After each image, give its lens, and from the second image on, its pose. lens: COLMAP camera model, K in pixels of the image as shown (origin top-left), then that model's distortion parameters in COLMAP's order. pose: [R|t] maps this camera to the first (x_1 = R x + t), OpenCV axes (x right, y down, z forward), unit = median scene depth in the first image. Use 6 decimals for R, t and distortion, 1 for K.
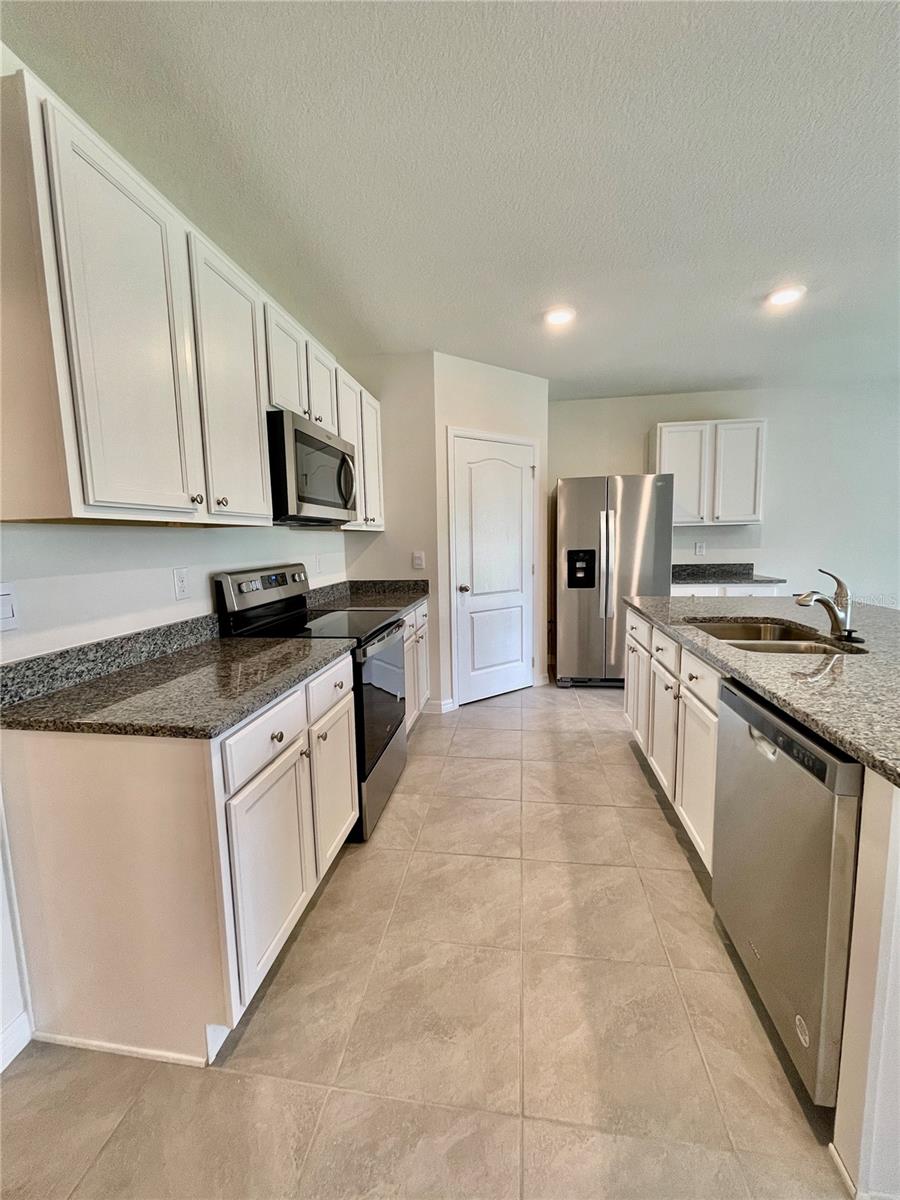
lens RADIAL K [[487.9, 0, 447.7], [0, 487.9, 596.0], [0, 0, 1]] dist [-0.001925, 0.000481]
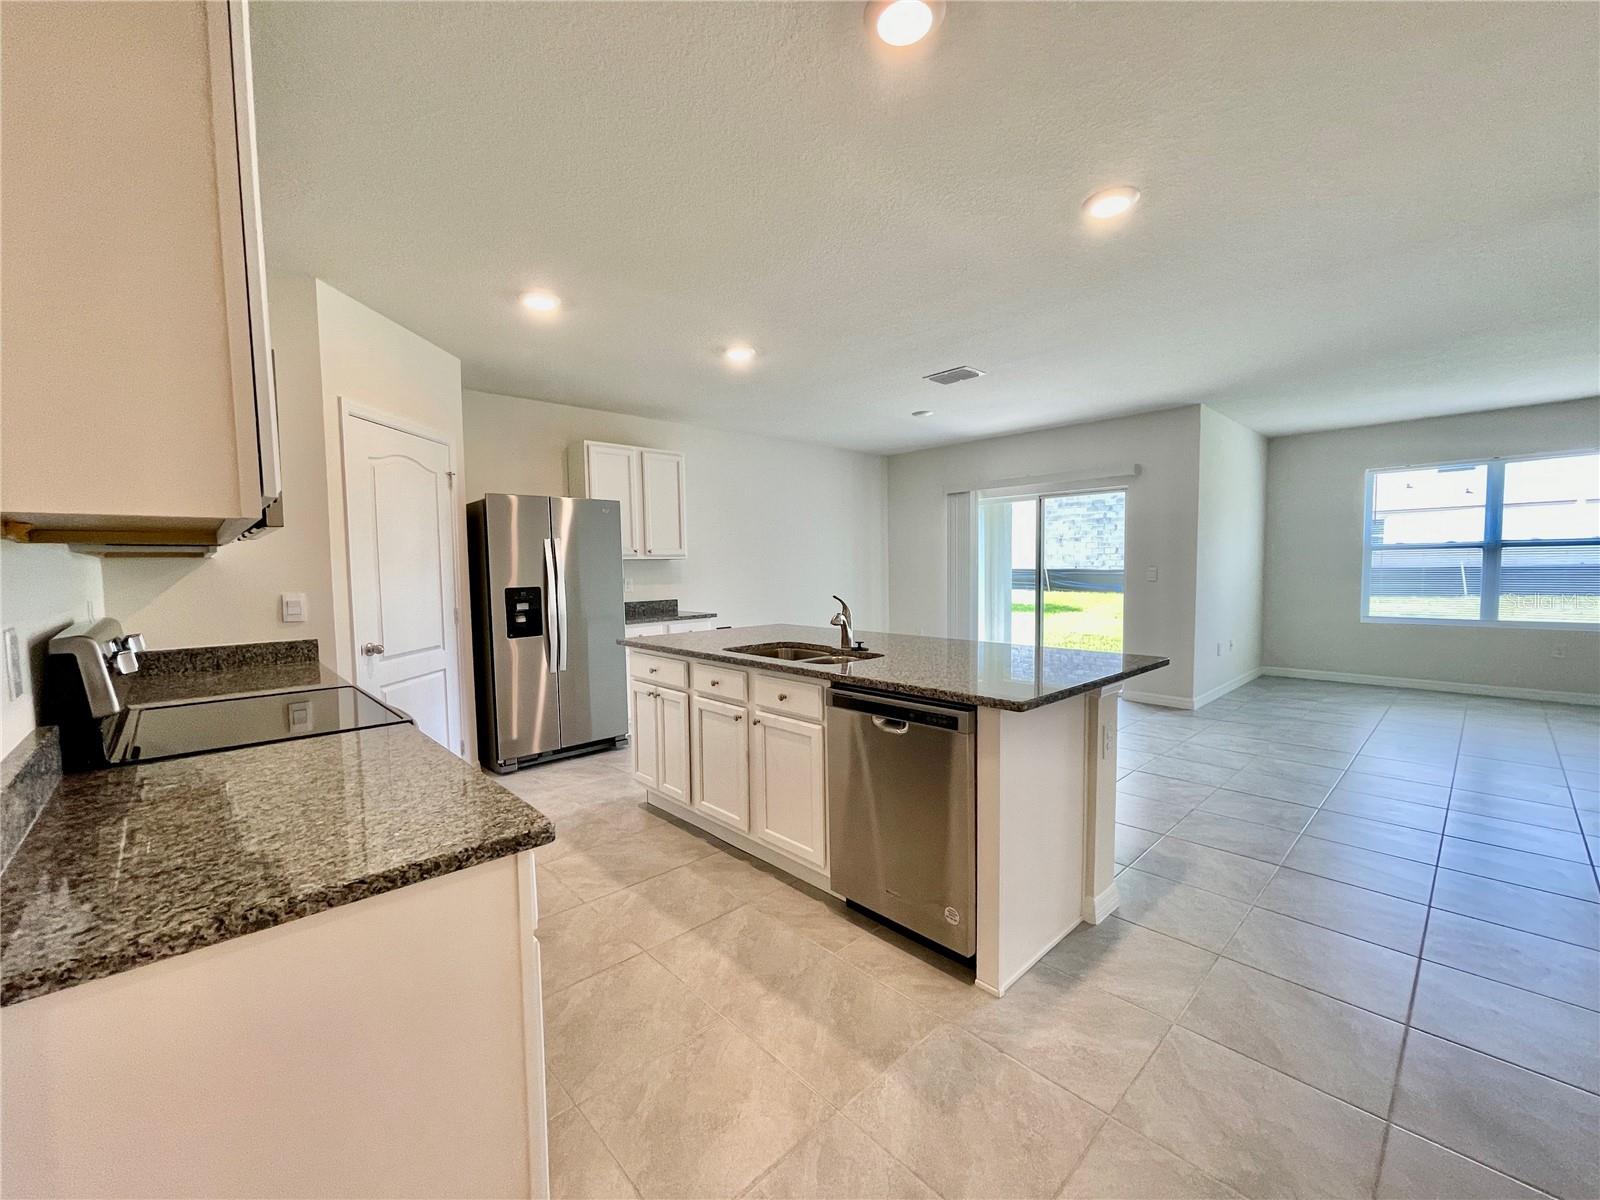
lens RADIAL K [[650.5, 0, 795.0], [0, 650.5, 603.9], [0, 0, 1]] dist [-0.001925, 0.000481]
pose [[0.622270, -0.034892, 0.782025, -0.332874], [0.093122, 0.995212, -0.029695, 0.002653], [-0.777244, 0.091302, 0.622539, 0.032942]]
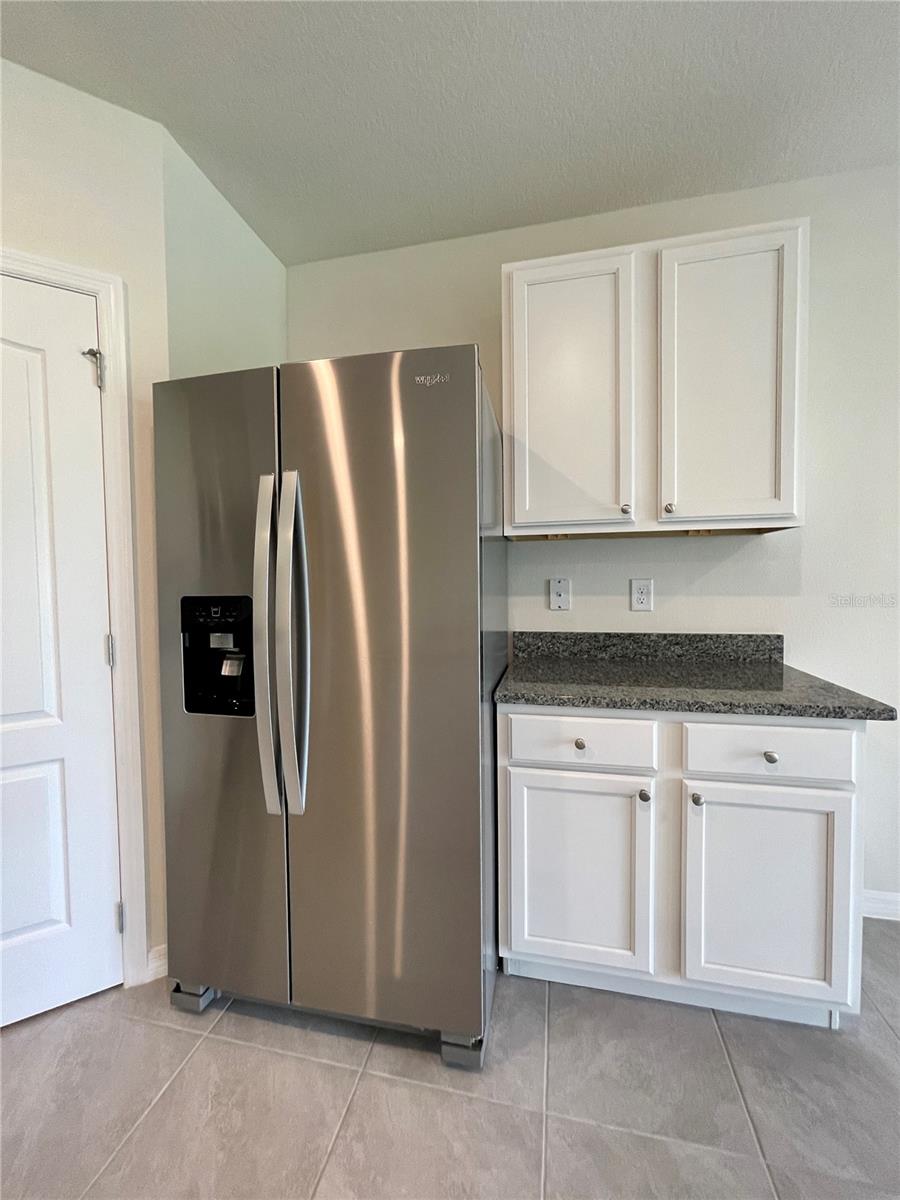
lens RADIAL K [[487.9, 0, 447.7], [0, 487.9, 596.0], [0, 0, 1]] dist [-0.001925, 0.000481]
pose [[0.996950, 0.011637, -0.077164, 0.571209], [-0.017521, 0.996952, -0.076023, -0.091643], [0.076044, 0.077143, 0.994116, 0.868460]]
